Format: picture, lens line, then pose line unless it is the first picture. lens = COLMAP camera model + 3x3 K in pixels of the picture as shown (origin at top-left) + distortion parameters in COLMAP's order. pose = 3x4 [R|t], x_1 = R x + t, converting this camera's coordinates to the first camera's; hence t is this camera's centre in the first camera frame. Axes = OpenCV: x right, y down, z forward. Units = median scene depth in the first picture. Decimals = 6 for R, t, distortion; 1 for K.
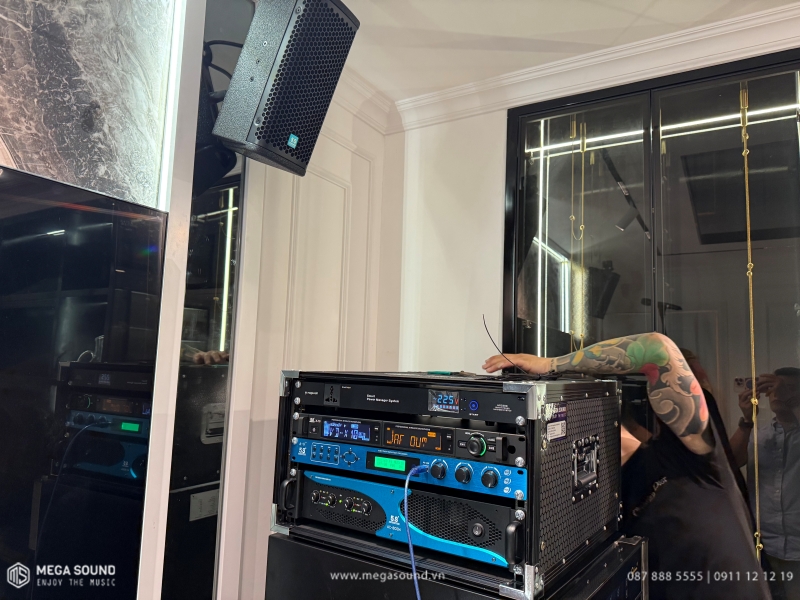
lens RADIAL K [[564.2, 0, 386.3], [0, 564.2, 297.9], [0, 0, 1]] dist [0.009900, -0.000625]
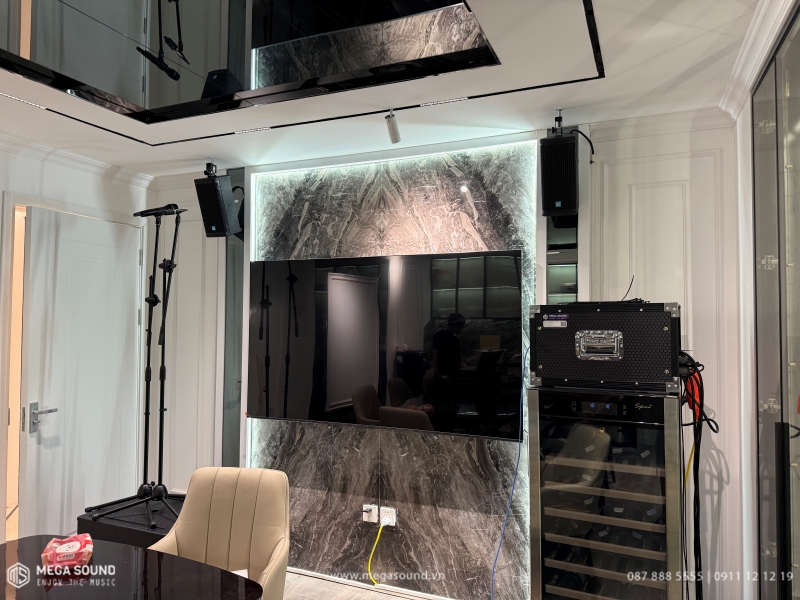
lens RADIAL K [[555.3, 0, 401.9], [0, 555.3, 296.6], [0, 0, 1]] dist [0.156478, -0.263778]
pose [[0.171854, -0.068581, -0.982732, 2.016430], [0.126286, 0.990877, -0.047065, 0.117572], [0.976994, -0.116017, 0.178947, -0.049480]]
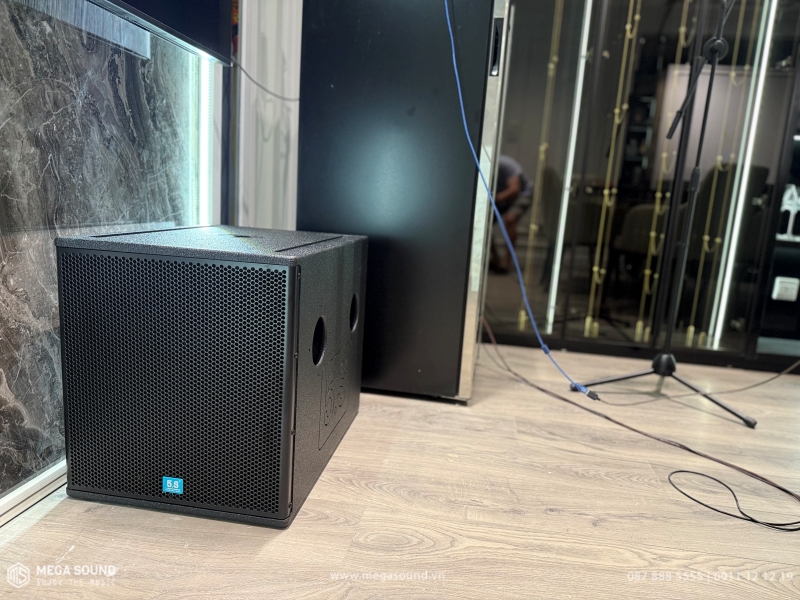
lens RADIAL K [[567.4, 0, 398.7], [0, 567.4, 298.0], [0, 0, 1]] dist [0.087073, -0.116204]
pose [[0.908552, -0.053165, 0.414375, -0.633517], [-0.083328, 0.948878, 0.304445, 0.787219], [-0.409377, -0.311133, 0.857675, -0.653647]]
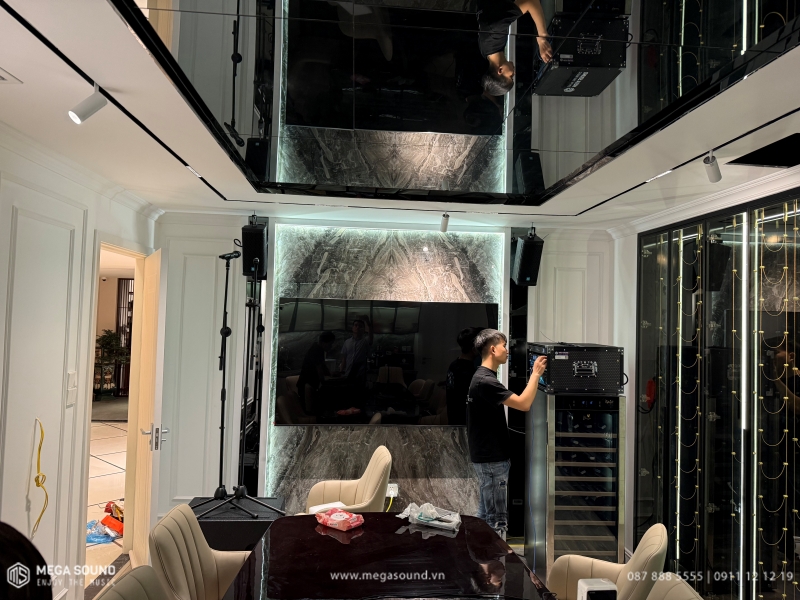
lens RADIAL K [[555.3, 0, 401.9], [0, 555.3, 296.6], [0, 0, 1]] dist [0.156478, -0.263778]
pose [[0.612910, -0.051647, -0.788463, 2.314037], [0.094881, 0.995452, 0.008551, -0.291806], [0.784435, -0.080051, 0.615023, -1.986923]]
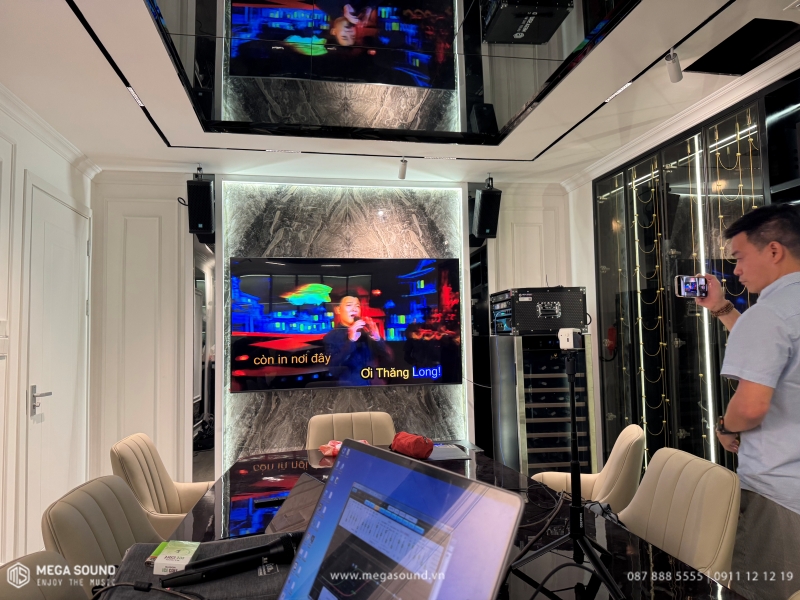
lens RADIAL K [[556.6, 0, 398.1], [0, 556.6, 302.5], [0, 0, 1]] dist [0.151131, -0.261197]
pose [[0.679096, -0.097249, -0.727579, 2.128244], [0.136641, 0.990609, -0.004870, 0.120038], [0.721219, -0.096110, 0.686007, -2.027860]]
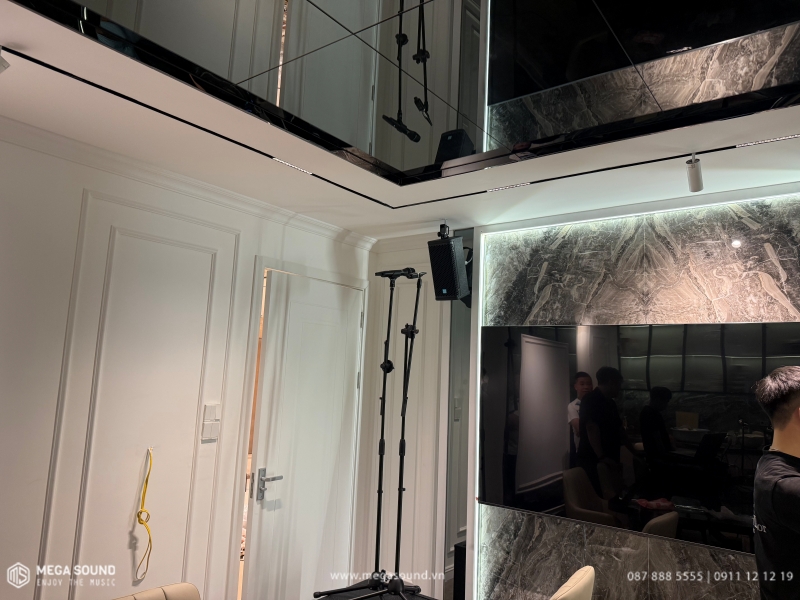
lens RADIAL K [[567.4, 0, 398.7], [0, 567.4, 298.0], [0, 0, 1]] dist [0.087073, -0.116204]
pose [[-0.066140, -0.166714, -0.983785, 1.729479], [0.081981, 0.981702, -0.171873, -0.009726], [0.994437, -0.092020, -0.051262, -0.554279]]
